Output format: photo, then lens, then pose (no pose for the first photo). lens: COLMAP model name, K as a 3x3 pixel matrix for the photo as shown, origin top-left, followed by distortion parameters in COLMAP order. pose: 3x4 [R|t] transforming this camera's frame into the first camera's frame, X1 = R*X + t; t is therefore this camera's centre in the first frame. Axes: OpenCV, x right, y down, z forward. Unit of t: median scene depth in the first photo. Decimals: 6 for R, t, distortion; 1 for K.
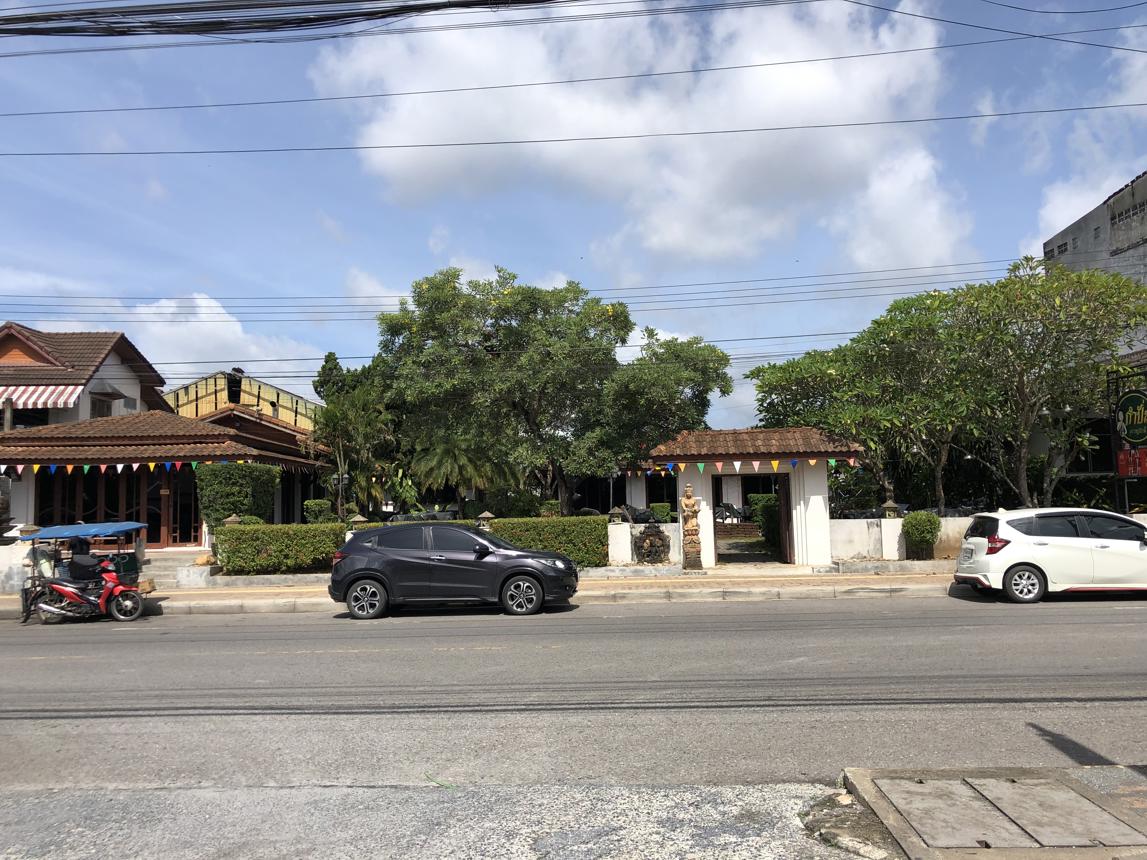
lens RADIAL K [[948.4, 0, 572.7], [0, 948.4, 428.2], [0, 0, 1]] dist [-0.002307, -0.003672]
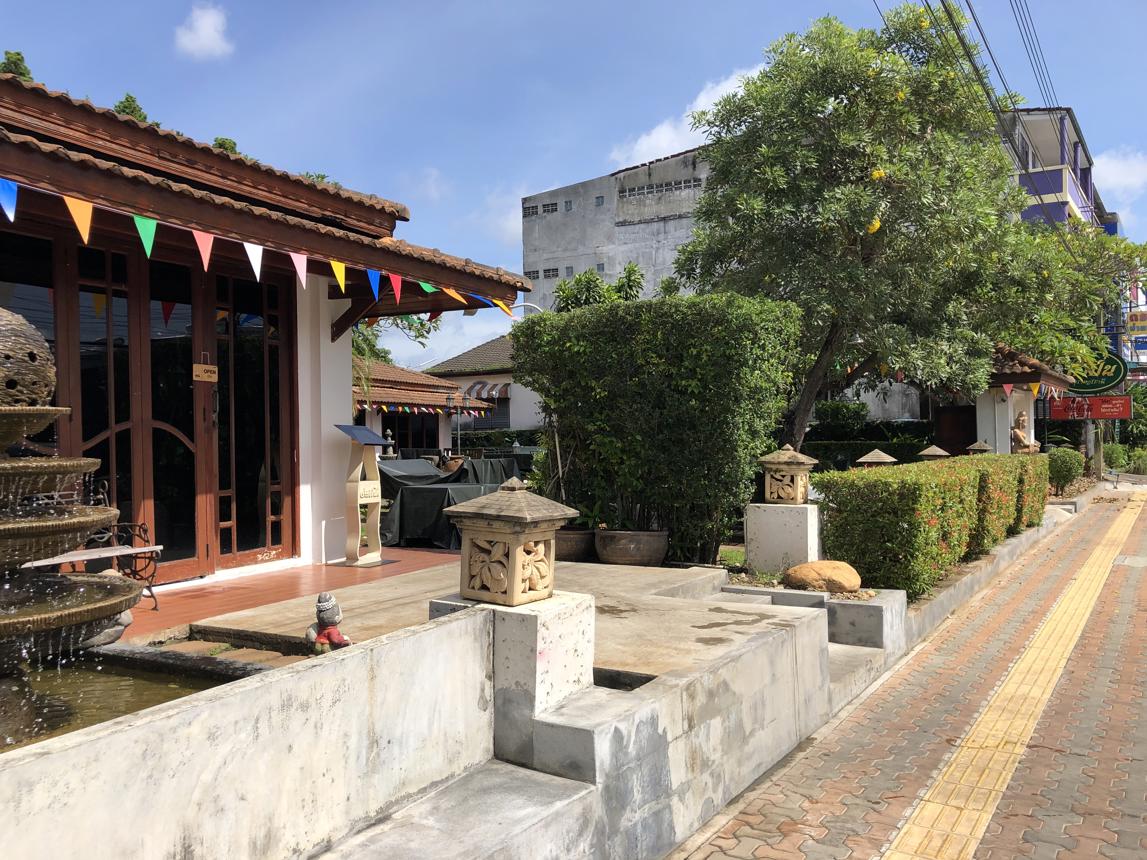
lens RADIAL K [[948.4, 0, 572.2], [0, 948.4, 434.8], [0, 0, 1]] dist [-0.002307, -0.003672]
pose [[0.530079, 0.025893, 0.847553, -0.608484], [-0.069770, 0.997476, 0.013163, 0.073699], [-0.845073, -0.066111, 0.530548, 0.757172]]
